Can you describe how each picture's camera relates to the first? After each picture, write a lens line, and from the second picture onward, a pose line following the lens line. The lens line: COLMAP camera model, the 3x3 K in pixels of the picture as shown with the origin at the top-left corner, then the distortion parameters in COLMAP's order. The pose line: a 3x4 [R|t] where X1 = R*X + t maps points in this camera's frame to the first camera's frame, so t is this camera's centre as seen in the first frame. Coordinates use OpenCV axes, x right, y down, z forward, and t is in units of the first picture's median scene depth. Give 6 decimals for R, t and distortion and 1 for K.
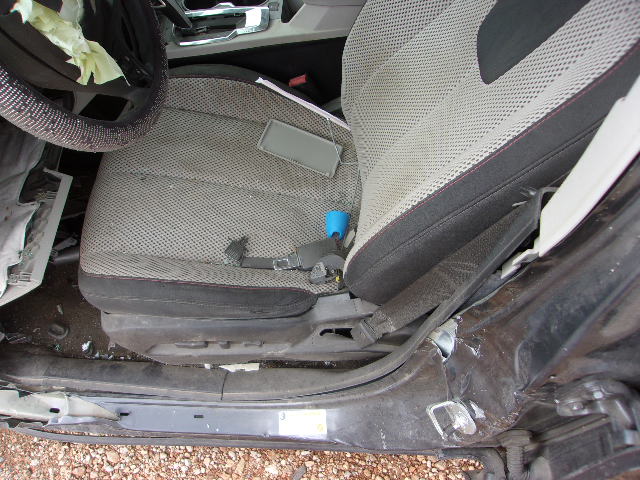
lens RADIAL K [[503.4, 0, 314.9], [0, 503.4, 237.4], [0, 0, 1]] dist [-0.019200, 0.033087]
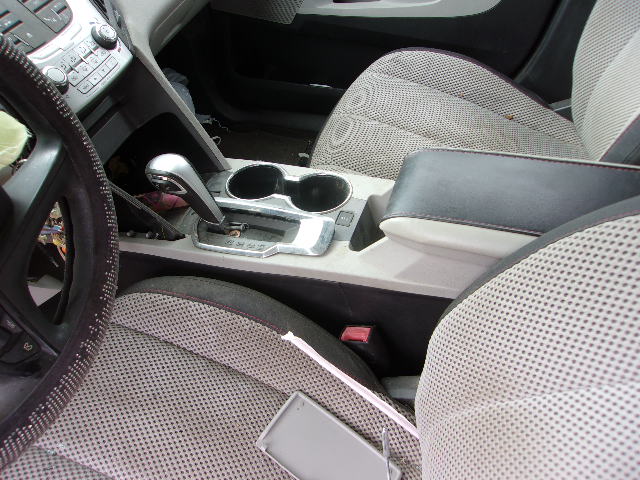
lens RADIAL K [[503.4, 0, 314.9], [0, 503.4, 237.4], [0, 0, 1]] dist [-0.019200, 0.033087]
pose [[0.954403, 0.212156, -0.210012, 0.023351], [-0.251230, 0.950816, -0.181197, -0.313458], [0.161240, 0.225696, 0.960762, 0.376692]]
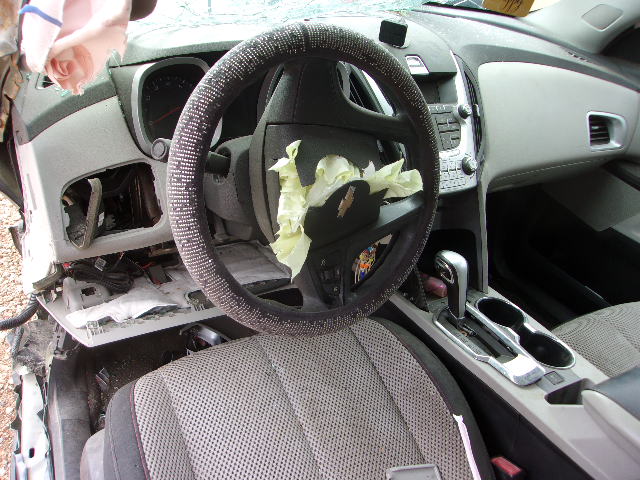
lens RADIAL K [[503.4, 0, 314.9], [0, 503.4, 237.4], [0, 0, 1]] dist [-0.019200, 0.033087]
pose [[0.494430, 0.577425, -0.649707, 0.111460], [-0.826786, 0.543102, -0.146508, -0.166392], [0.268260, 0.609606, 0.745934, 0.210245]]
